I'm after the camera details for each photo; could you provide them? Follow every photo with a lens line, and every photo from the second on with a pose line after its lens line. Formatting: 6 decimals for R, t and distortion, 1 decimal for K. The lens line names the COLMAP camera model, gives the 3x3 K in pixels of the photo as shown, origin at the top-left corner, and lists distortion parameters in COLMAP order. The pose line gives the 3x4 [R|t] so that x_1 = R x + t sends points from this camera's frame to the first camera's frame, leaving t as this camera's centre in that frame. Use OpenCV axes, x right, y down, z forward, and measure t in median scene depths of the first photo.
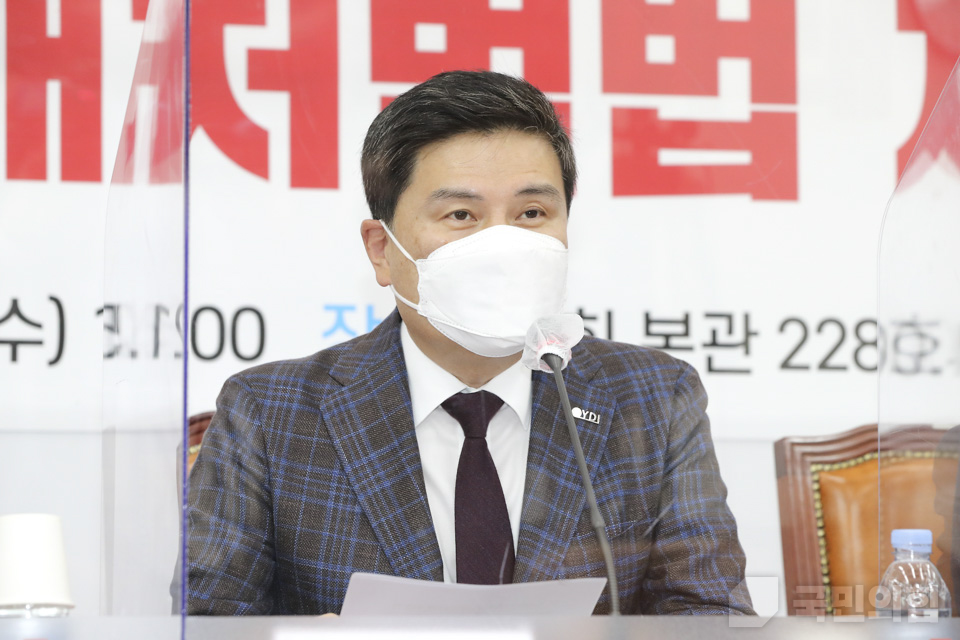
lens RADIAL K [[3764.3, 0, 470.6], [0, 3764.3, 313.8], [0, 0, 1]] dist [0.239851, 0.000000]
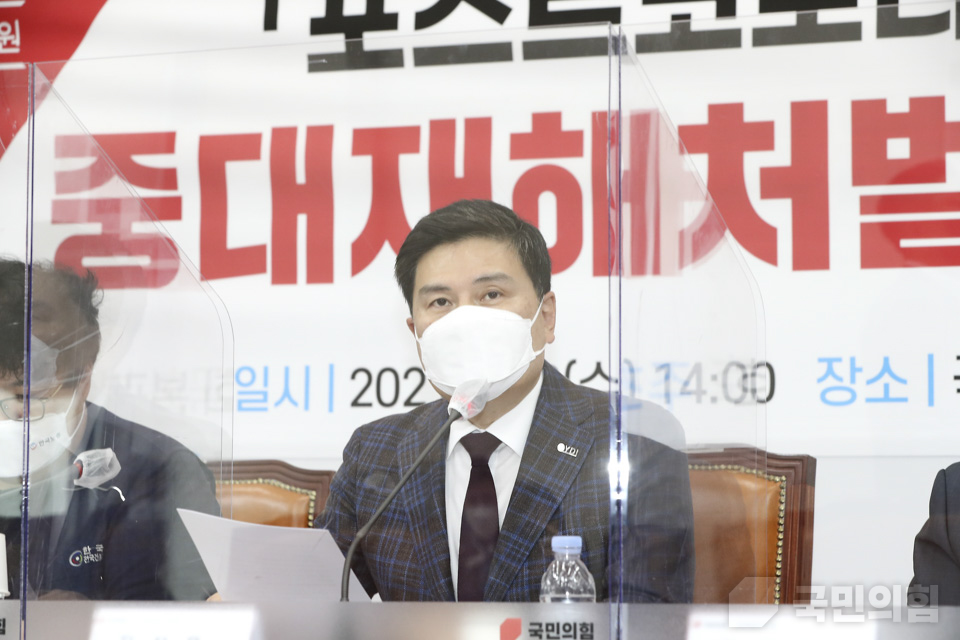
lens RADIAL K [[2891.6, 0, 482.1], [0, 2891.6, 271.0], [0, 0, 1]] dist [0.031034, 0.000000]
pose [[0.826427, -0.052953, -0.560549, 0.431643], [0.033889, 0.998441, -0.044355, 0.008189], [0.562024, 0.017660, 0.826933, 0.098653]]
